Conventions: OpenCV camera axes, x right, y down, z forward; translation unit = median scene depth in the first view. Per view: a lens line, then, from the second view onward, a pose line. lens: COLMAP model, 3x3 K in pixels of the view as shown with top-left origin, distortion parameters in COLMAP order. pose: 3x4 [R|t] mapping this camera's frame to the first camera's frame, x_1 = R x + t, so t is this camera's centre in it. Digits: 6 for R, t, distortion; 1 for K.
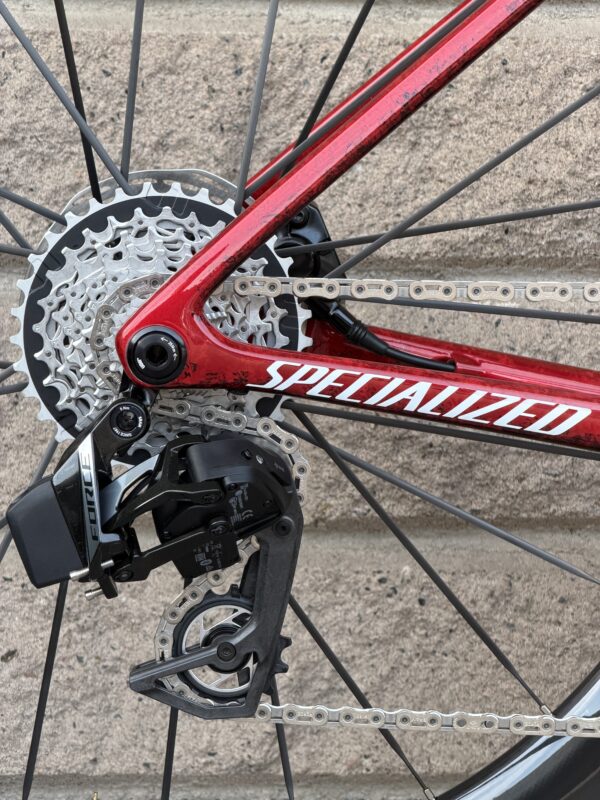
lens RADIAL K [[2434.5, 0, 300.0], [0, 2434.5, 400.0], [0, 0, 1]] dist [0.166038, 0.714343]
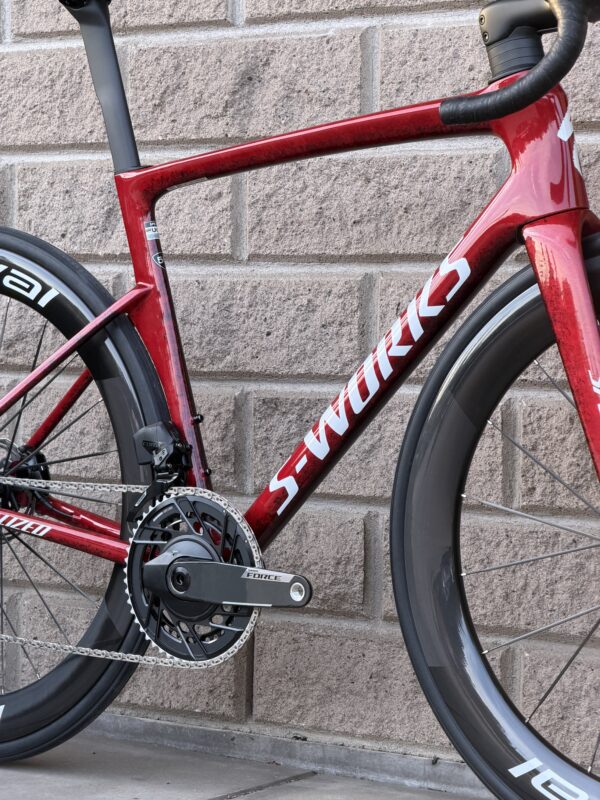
lens RADIAL K [[2383.9, 0, 300.0], [0, 2383.9, 400.0], [0, 0, 1]] dist [0.197928, 0.467404]
pose [[0.792329, 0.026174, -0.609532, 1.973011], [-0.108795, 0.989127, -0.098948, 0.097682], [0.600315, 0.144714, 0.786562, -0.968854]]
